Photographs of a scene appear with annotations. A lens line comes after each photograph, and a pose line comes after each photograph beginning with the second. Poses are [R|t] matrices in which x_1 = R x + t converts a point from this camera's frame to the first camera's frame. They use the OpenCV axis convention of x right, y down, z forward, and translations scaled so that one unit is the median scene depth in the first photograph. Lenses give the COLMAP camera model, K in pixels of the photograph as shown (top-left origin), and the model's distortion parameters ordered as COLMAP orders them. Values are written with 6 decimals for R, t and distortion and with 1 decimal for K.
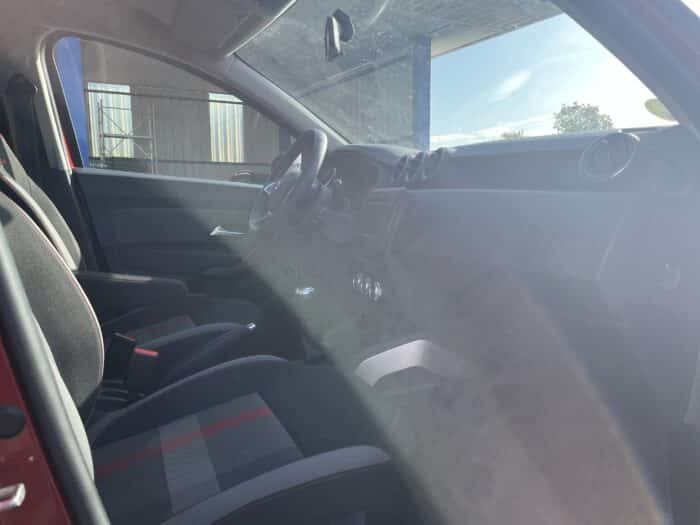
lens RADIAL K [[533.4, 0, 347.8], [0, 533.4, 262.5], [0, 0, 1]] dist [0.063800, -0.095051]
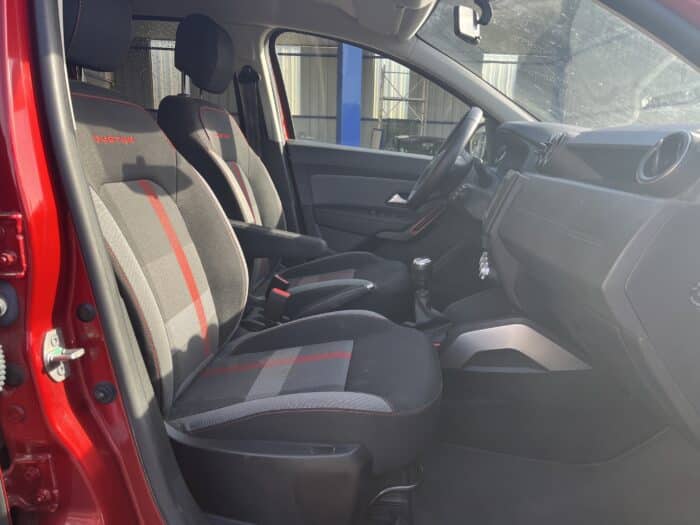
lens RADIAL K [[533.4, 0, 347.8], [0, 533.4, 262.5], [0, 0, 1]] dist [0.063800, -0.095051]
pose [[0.871614, 0.131782, -0.472147, 0.235068], [-0.096424, 0.990460, 0.098445, -0.029519], [0.480616, -0.040279, 0.876006, -0.028986]]
